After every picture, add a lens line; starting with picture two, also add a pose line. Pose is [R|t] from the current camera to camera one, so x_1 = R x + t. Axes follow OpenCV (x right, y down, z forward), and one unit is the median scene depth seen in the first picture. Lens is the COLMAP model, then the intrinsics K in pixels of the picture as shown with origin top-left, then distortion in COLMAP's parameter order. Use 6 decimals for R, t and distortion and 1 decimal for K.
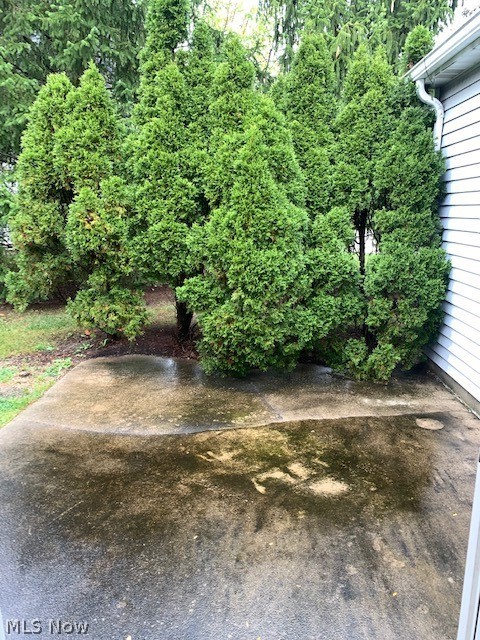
lens RADIAL K [[493.3, 0, 240.0], [0, 493.3, 320.0], [0, 0, 1]] dist [0.113555, -0.216862]
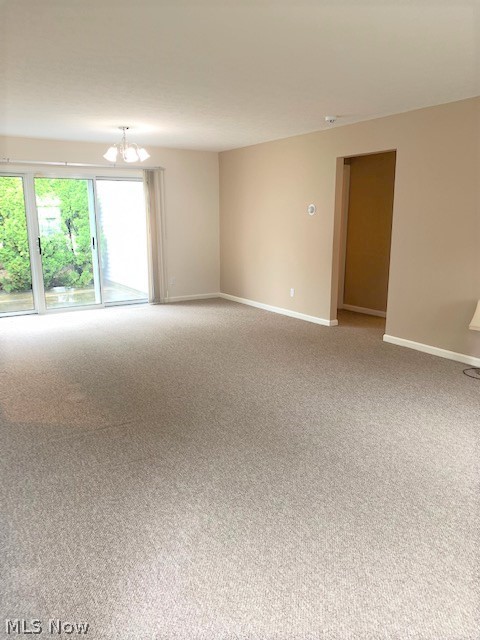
lens RADIAL K [[493.3, 0, 240.0], [0, 493.3, 320.0], [0, 0, 1]] dist [0.113555, -0.216862]
pose [[0.836054, -0.122309, 0.534840, -0.461377], [0.130609, 0.991179, 0.022500, 0.354597], [-0.532874, 0.051044, 0.844654, -1.626732]]
